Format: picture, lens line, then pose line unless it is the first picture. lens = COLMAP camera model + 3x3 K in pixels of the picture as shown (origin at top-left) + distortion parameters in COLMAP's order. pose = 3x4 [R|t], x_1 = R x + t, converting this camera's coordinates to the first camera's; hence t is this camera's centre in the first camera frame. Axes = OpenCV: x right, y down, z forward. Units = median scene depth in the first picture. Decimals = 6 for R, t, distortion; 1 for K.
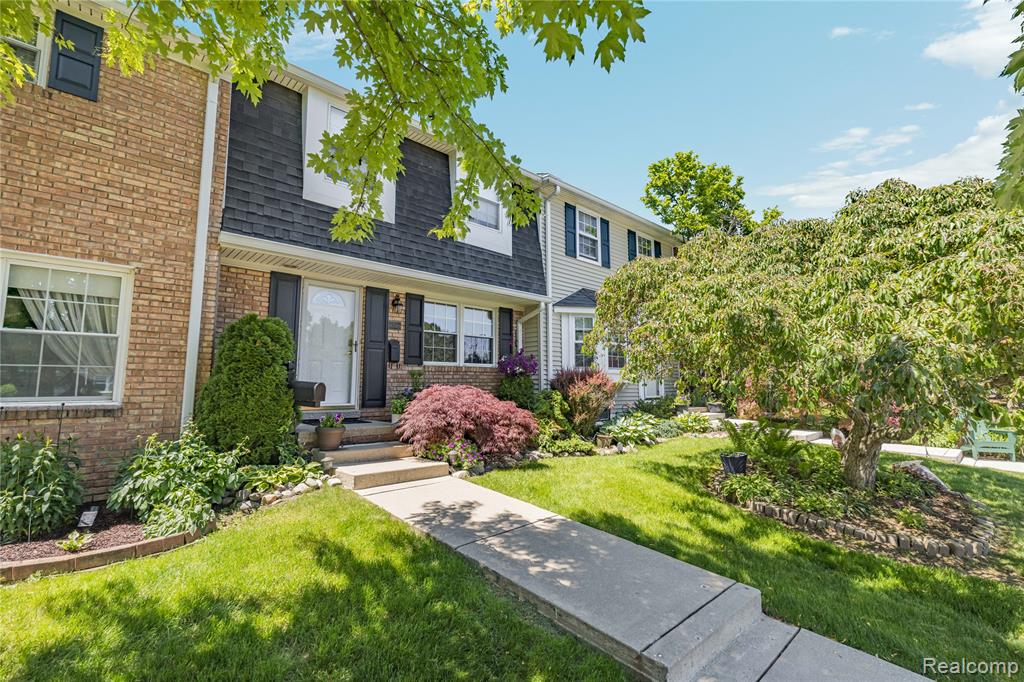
lens RADIAL K [[441.5, 0, 512.0], [0, 441.5, 341.0], [0, 0, 1]] dist [-0.000717, -0.000661]
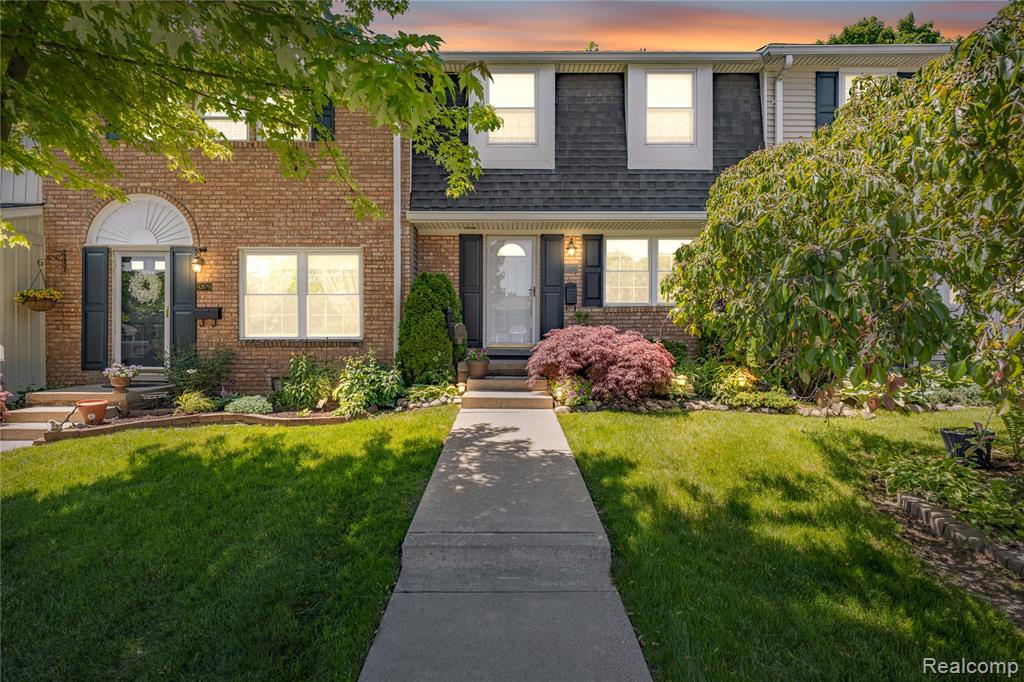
lens RADIAL K [[475.7, 0, 512.0], [0, 475.7, 341.0], [0, 0, 1]] dist [0.001398, -0.000241]
pose [[0.745774, 0.012298, -0.666086, 0.566170], [0.068086, 0.993187, 0.094568, 0.027224], [0.662711, -0.115878, 0.739856, 0.107654]]
